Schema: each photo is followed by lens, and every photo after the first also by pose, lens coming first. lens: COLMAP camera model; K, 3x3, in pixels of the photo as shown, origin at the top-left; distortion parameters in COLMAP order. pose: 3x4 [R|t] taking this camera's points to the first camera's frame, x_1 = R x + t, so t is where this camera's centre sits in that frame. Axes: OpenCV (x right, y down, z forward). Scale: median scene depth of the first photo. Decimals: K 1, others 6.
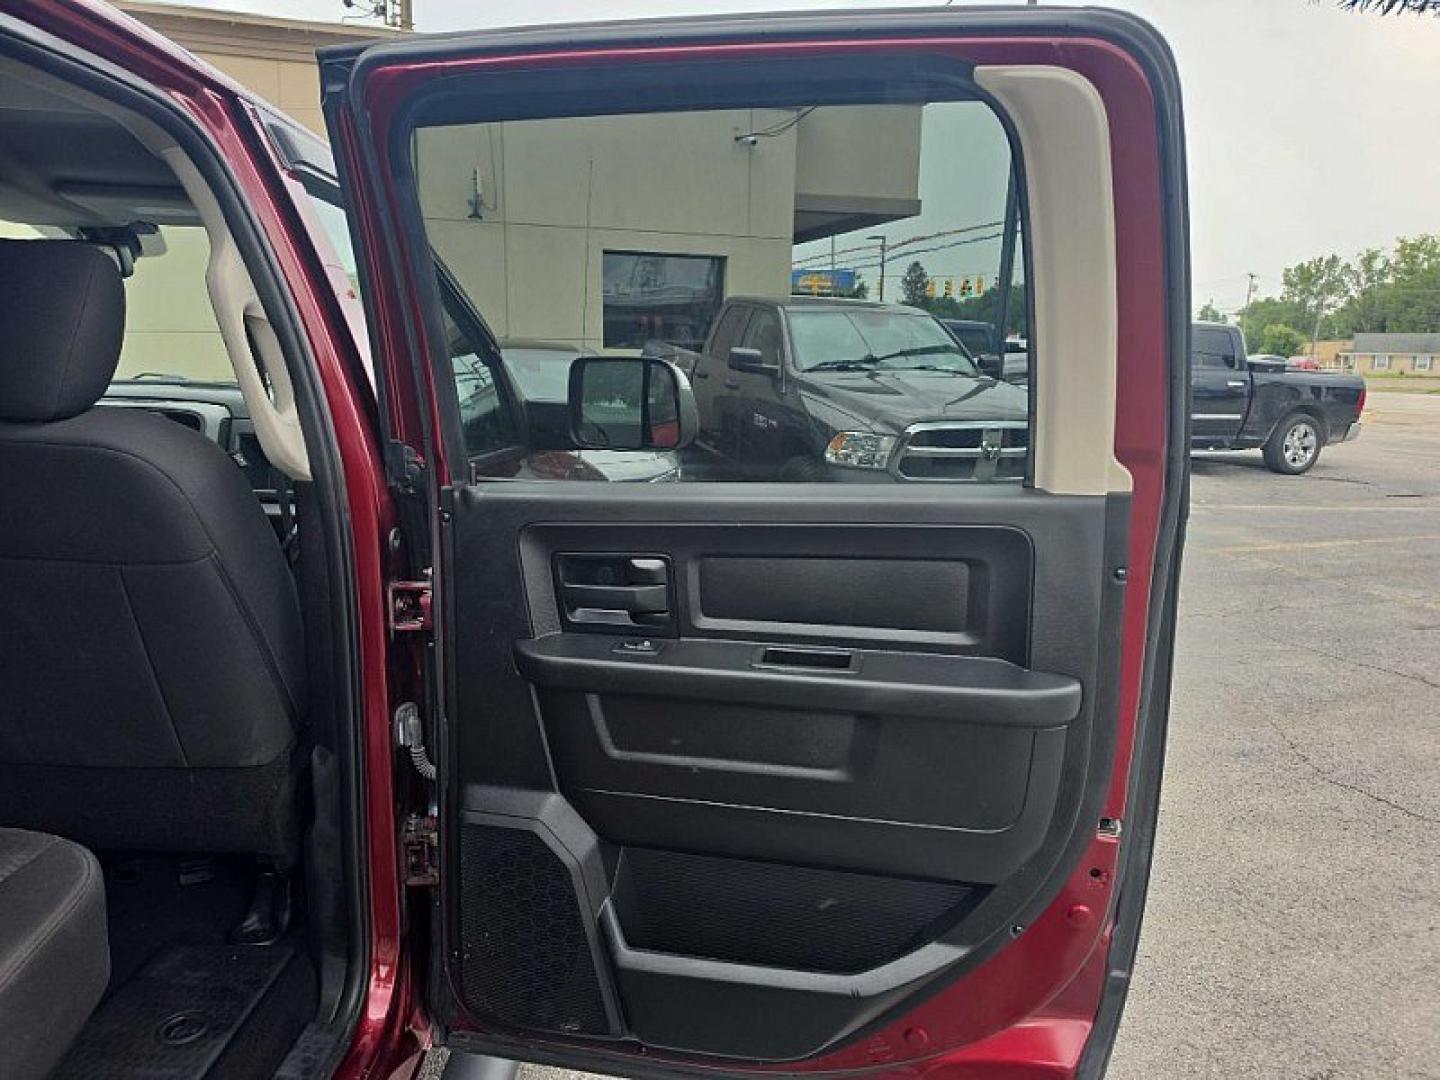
lens RADIAL K [[987.6, 0, 690.1], [0, 987.6, 575.8], [0, 0, 1]] dist [-0.005480, -0.028942]
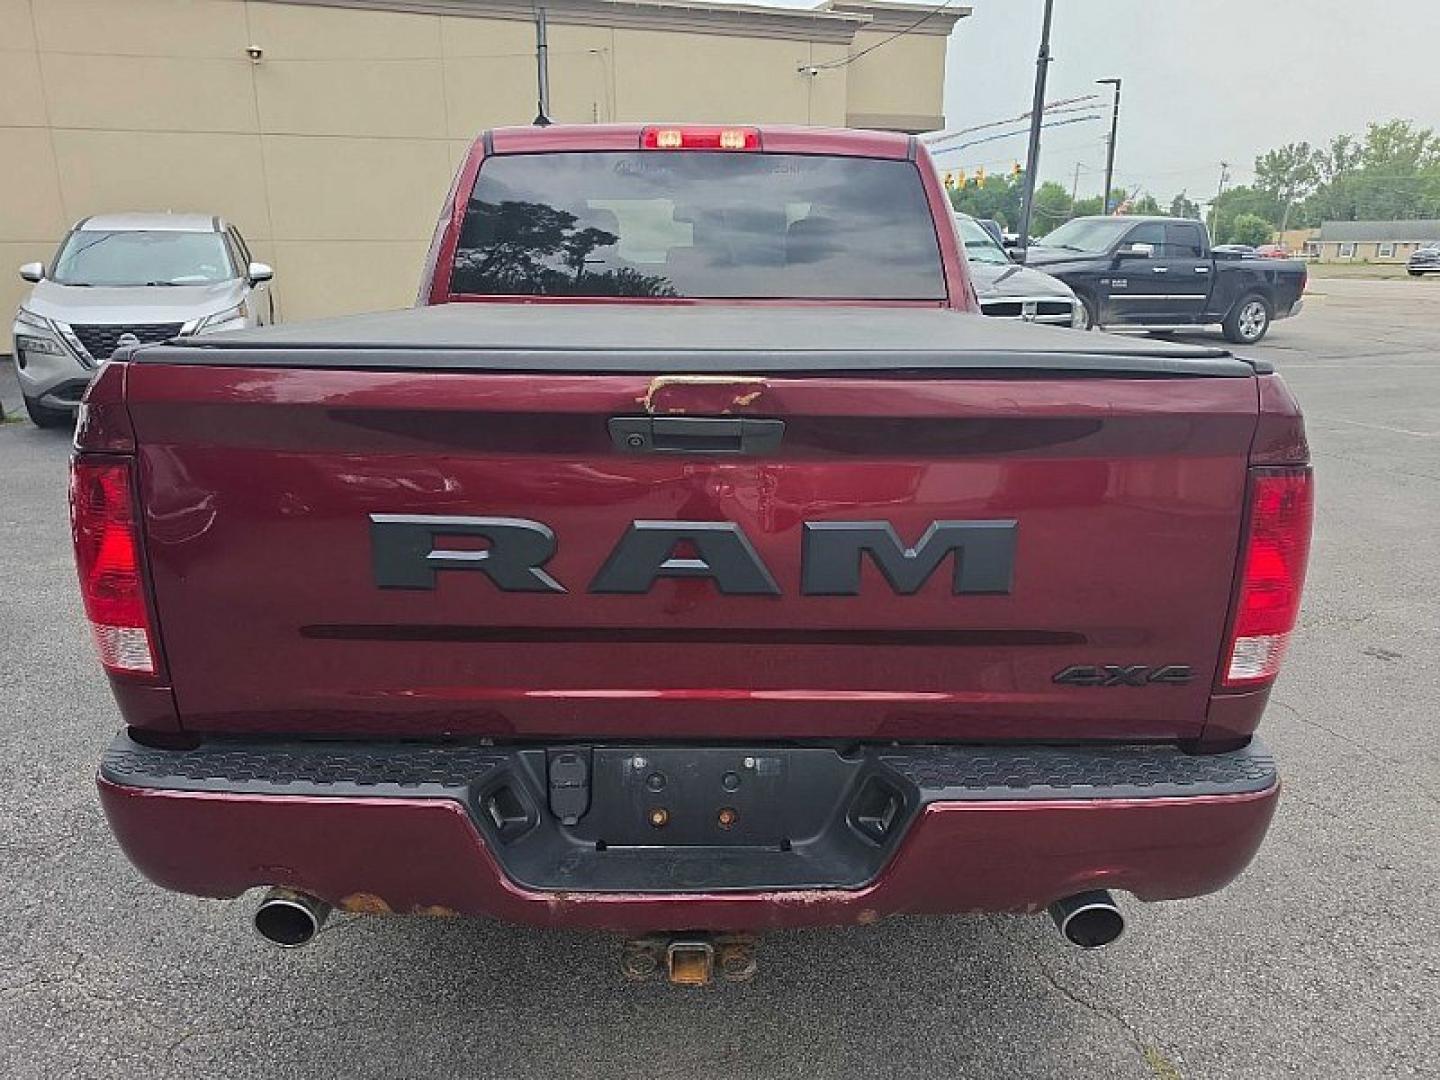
lens RADIAL K [[1023.4, 0, 713.5], [0, 1023.4, 566.6], [0, 0, 1]] dist [-0.001863, -0.011903]
pose [[0.997919, -0.028905, 0.057636, -0.095677], [0.024295, 0.996567, 0.079145, 0.040717], [-0.059725, -0.077580, 0.995196, -0.183124]]
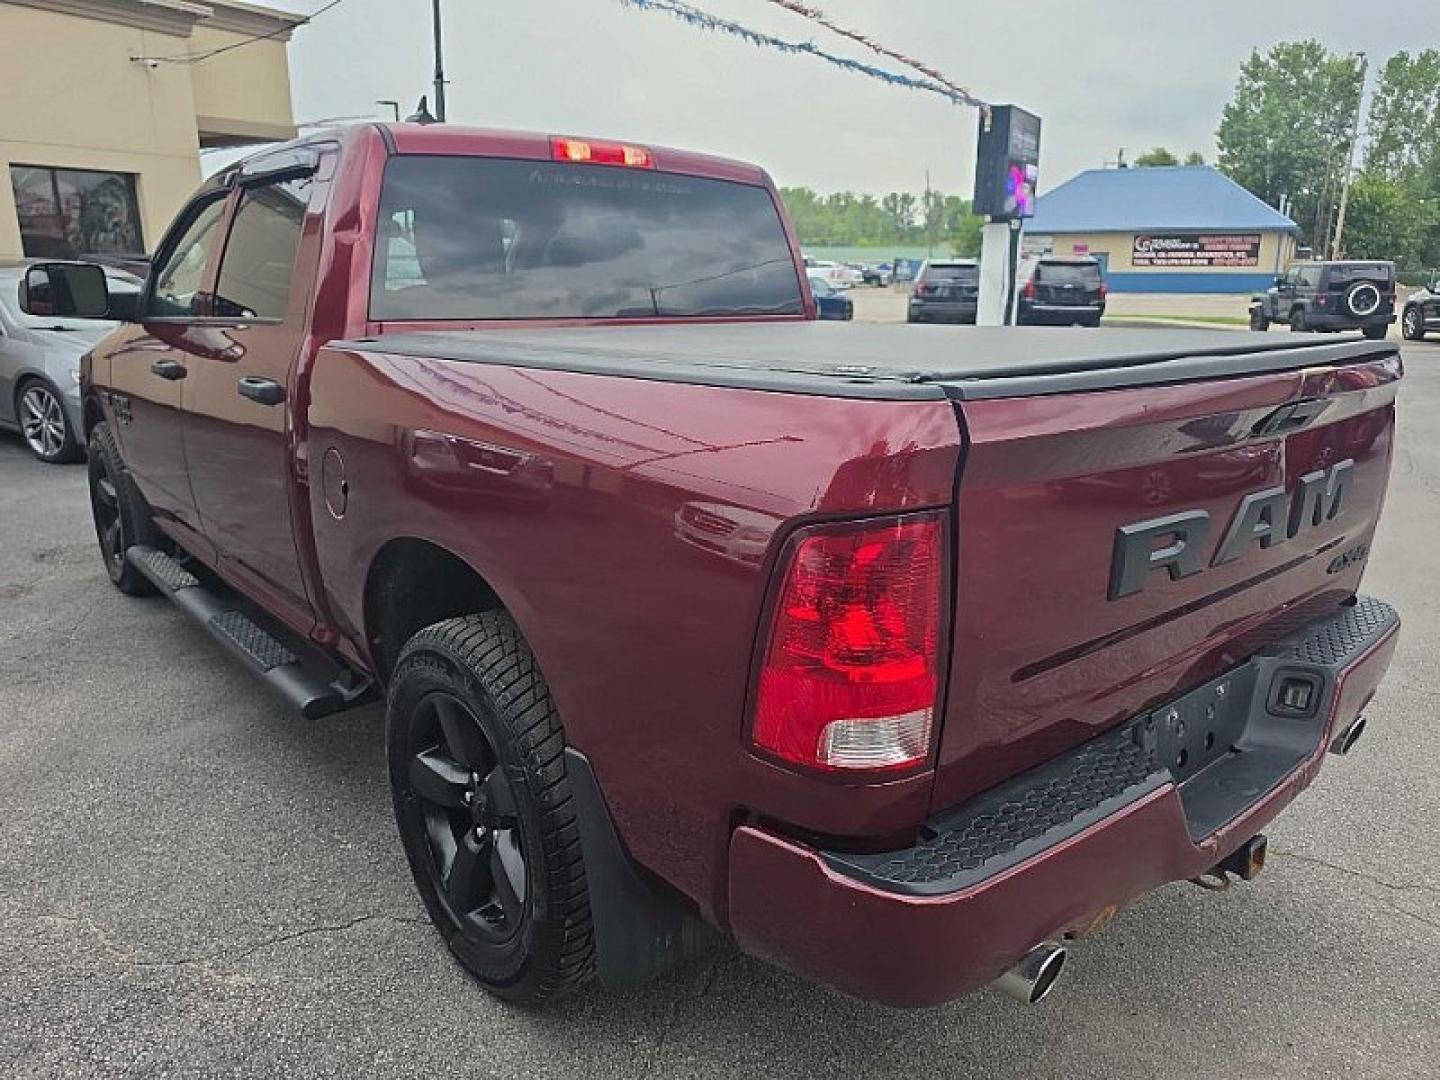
lens RADIAL K [[1023.4, 0, 713.5], [0, 1023.4, 566.6], [0, 0, 1]] dist [-0.001863, -0.011903]
pose [[0.727749, -0.197556, 0.656774, -0.207102], [0.152528, 0.980254, 0.125846, 0.028134], [-0.668667, 0.008592, 0.743512, -0.133626]]
